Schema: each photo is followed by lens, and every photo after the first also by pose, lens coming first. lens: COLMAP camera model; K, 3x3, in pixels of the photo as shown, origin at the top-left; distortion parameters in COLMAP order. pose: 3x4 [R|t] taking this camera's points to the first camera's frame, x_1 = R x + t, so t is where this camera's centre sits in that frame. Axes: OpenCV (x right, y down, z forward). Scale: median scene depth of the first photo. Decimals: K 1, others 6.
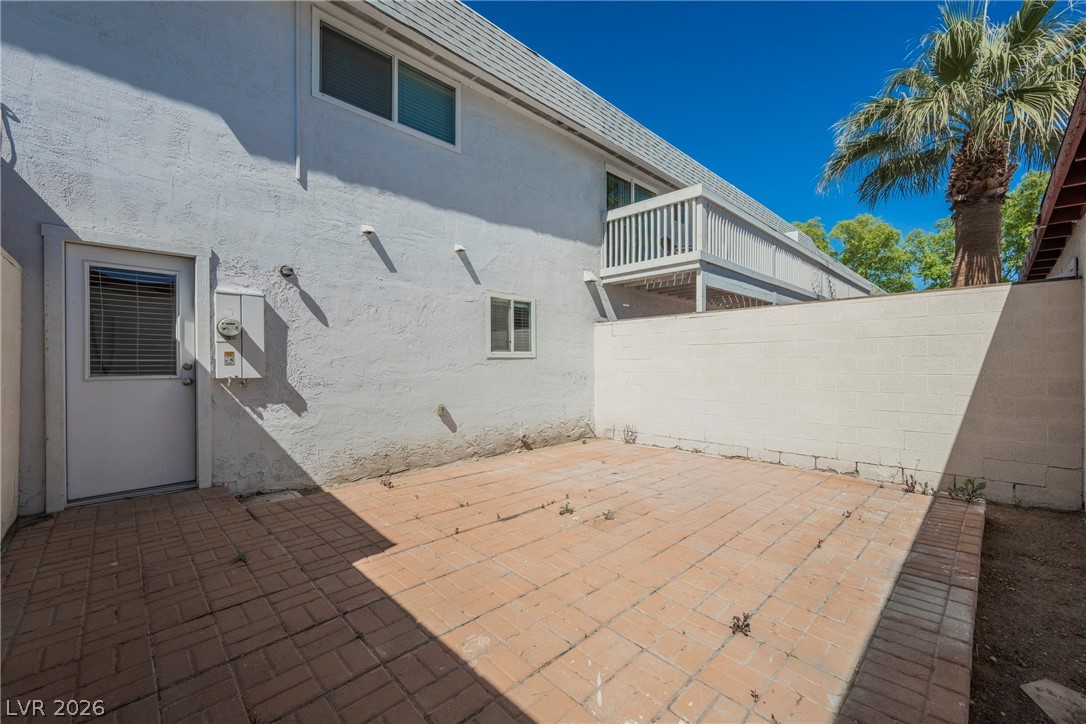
lens RADIAL K [[424.9, 0, 546.4], [0, 424.9, 363.2], [0, 0, 1]] dist [-0.003428, 0.000721]
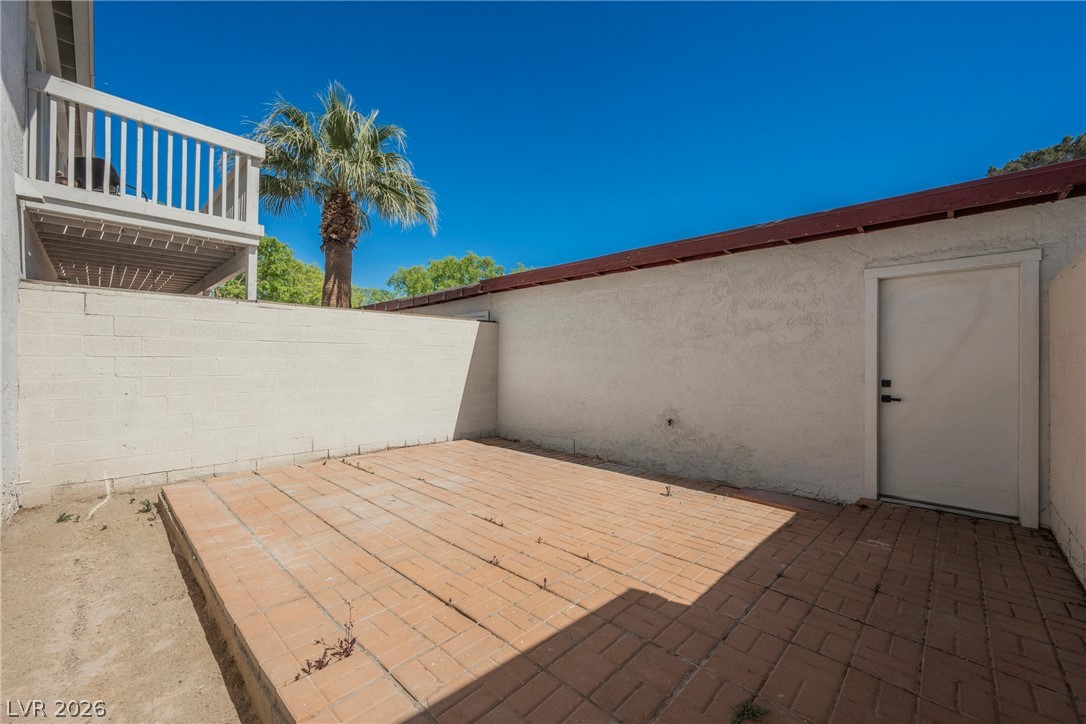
lens RADIAL K [[424.9, 0, 546.6], [0, 424.9, 362.0], [0, 0, 1]] dist [-0.003428, 0.000721]
pose [[-0.005896, -0.000010, 0.999983, -1.049033], [-0.007455, 0.999972, -0.000033, -0.015474], [-0.999955, -0.007455, -0.005896, 1.033890]]
